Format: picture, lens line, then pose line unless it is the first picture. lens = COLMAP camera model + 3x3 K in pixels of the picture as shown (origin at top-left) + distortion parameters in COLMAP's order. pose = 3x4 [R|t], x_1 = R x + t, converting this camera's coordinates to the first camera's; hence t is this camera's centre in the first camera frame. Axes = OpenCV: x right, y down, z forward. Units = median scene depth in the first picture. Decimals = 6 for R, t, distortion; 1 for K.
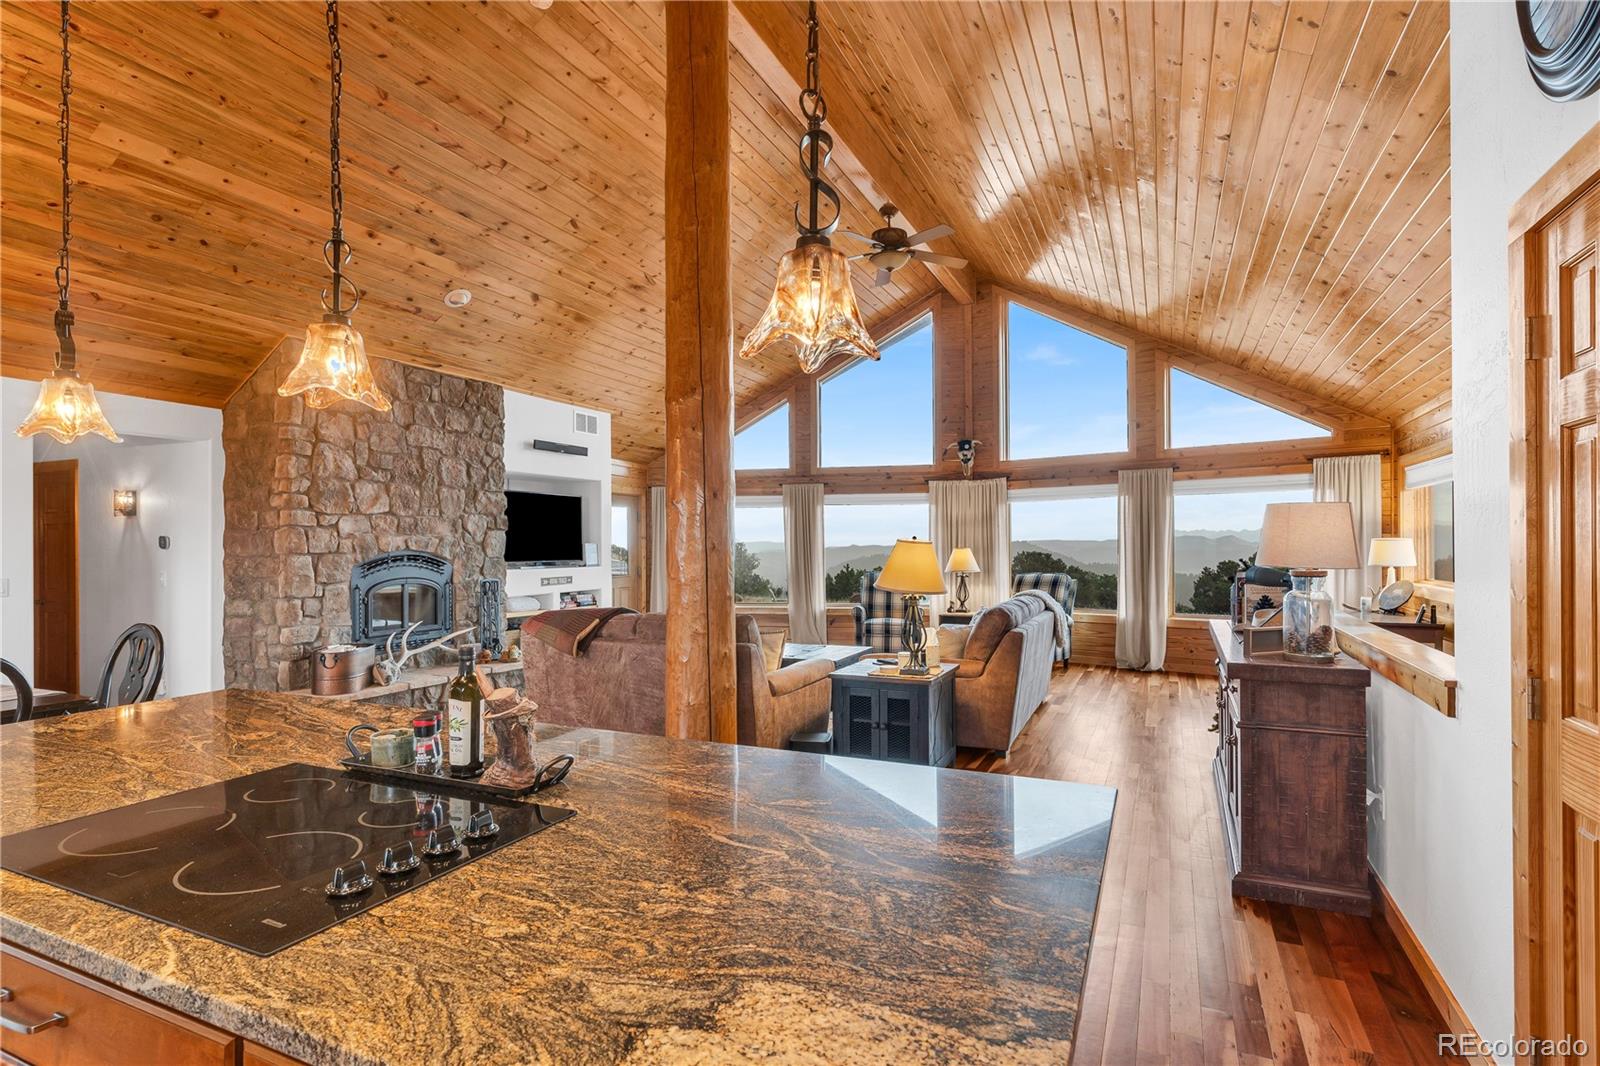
lens RADIAL K [[834.5, 0, 822.8], [0, 834.5, 542.4], [0, 0, 1]] dist [-0.002217, 0.000579]
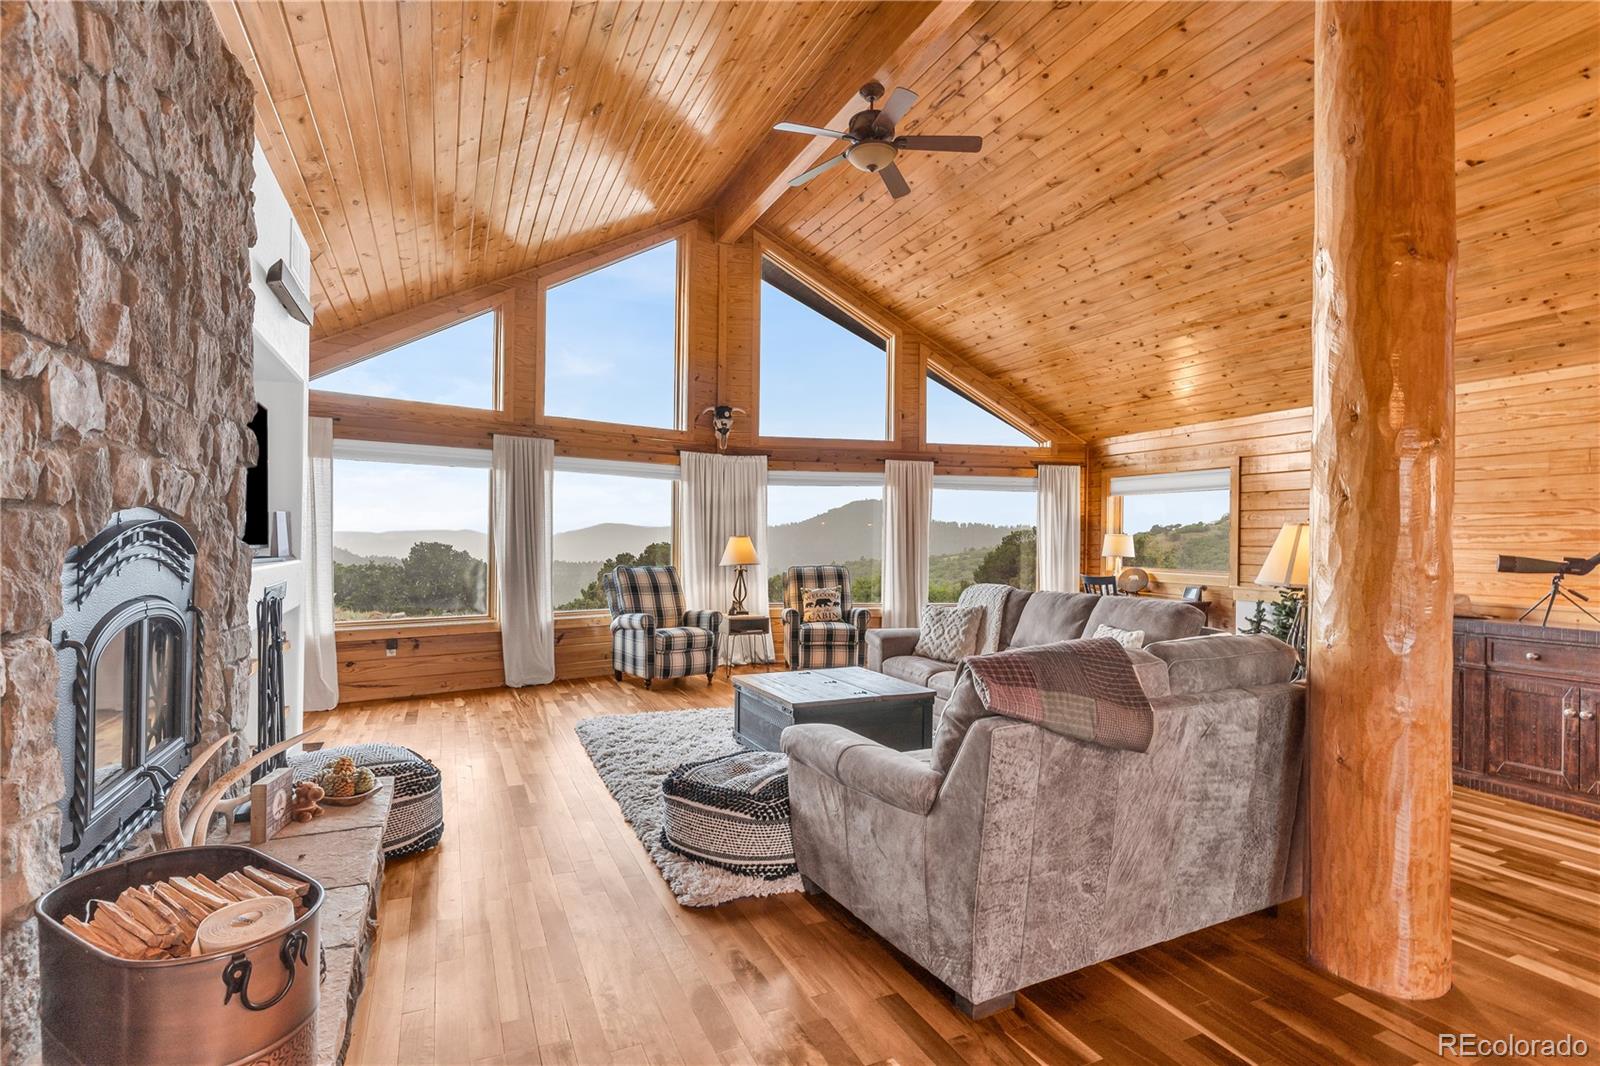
lens RADIAL K [[786.9, 0, 803.7], [0, 786.9, 526.6], [0, 0, 1]] dist [-0.000361, 0.000853]
pose [[0.638590, 0.027402, 0.769059, -0.615824], [-0.019764, 0.999620, -0.019206, 0.019391], [-0.769293, -0.002935, 0.638889, 0.695300]]
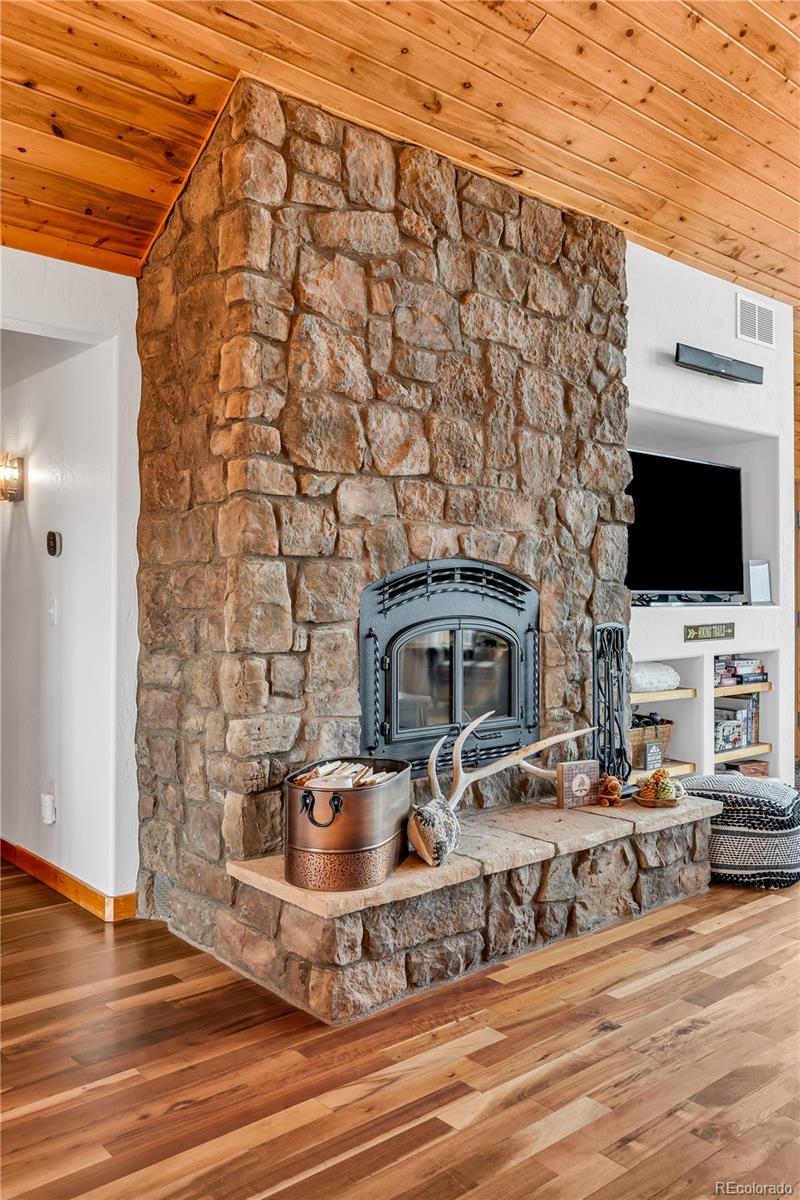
lens RADIAL K [[952.2, 0, 395.3], [0, 952.2, 593.6], [0, 0, 1]] dist [-0.017985, -0.002128]
pose [[0.905080, 0.002595, -0.425234, -0.330980], [-0.003573, 0.999992, -0.001502, 0.033247], [0.425227, 0.002879, 0.905082, 0.543166]]
